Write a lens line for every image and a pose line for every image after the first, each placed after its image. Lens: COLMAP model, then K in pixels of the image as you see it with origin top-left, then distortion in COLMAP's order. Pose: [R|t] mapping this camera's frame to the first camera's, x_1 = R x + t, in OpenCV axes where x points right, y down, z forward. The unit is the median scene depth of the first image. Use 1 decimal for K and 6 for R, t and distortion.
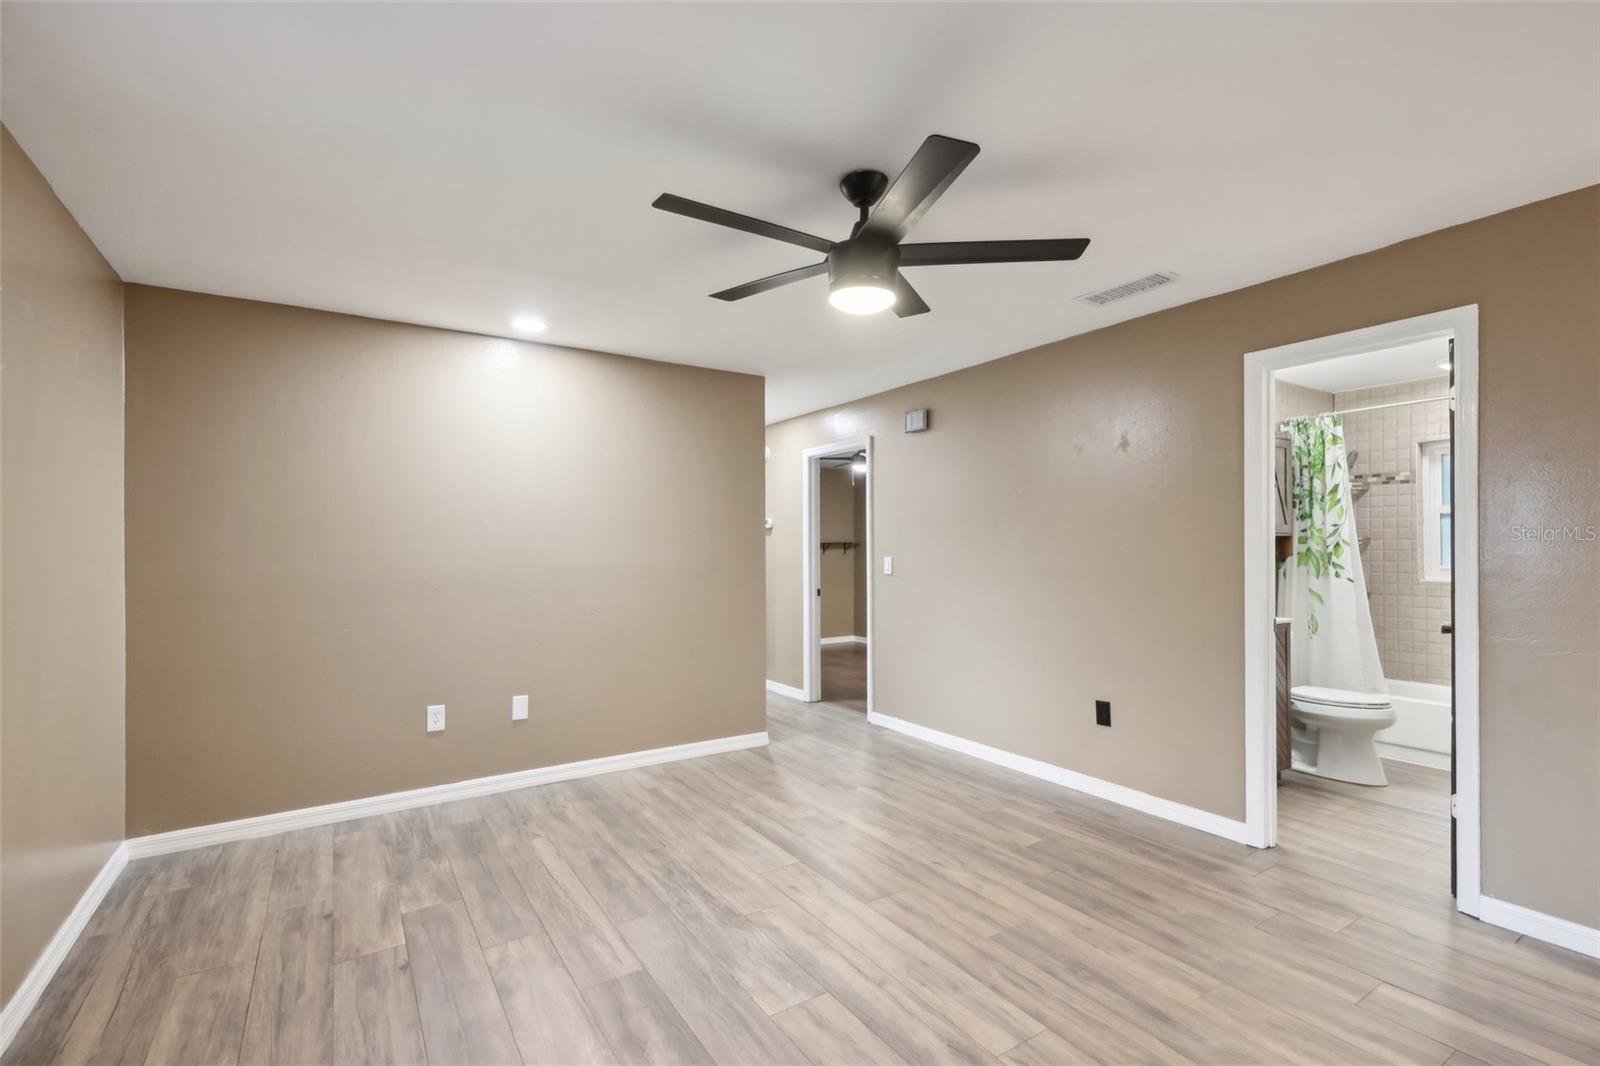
lens RADIAL K [[715.4, 0, 793.6], [0, 715.4, 543.6], [0, 0, 1]] dist [0.020076, -0.006273]
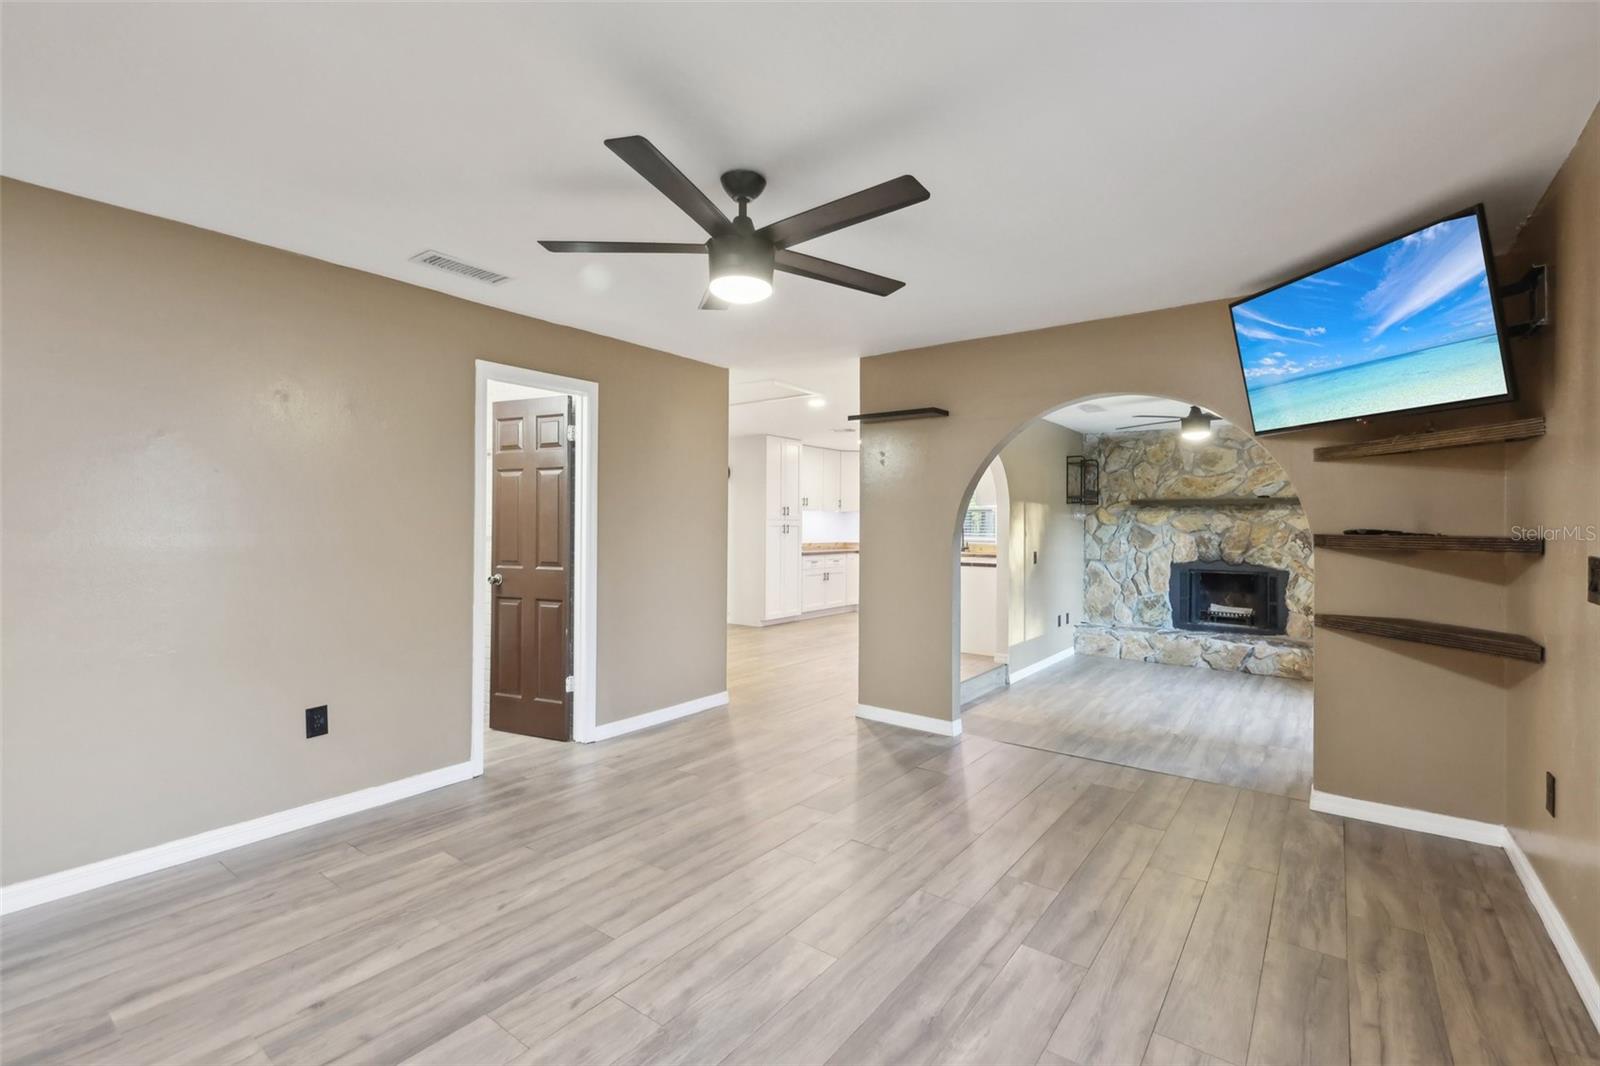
lens RADIAL K [[715.4, 0, 802.0], [0, 715.4, 520.5], [0, 0, 1]] dist [0.020076, -0.006273]
pose [[-0.356031, 0.008366, 0.934437, -0.719158], [-0.012661, 0.999825, -0.013775, 0.009830], [-0.934388, -0.016736, -0.355863, 1.009540]]
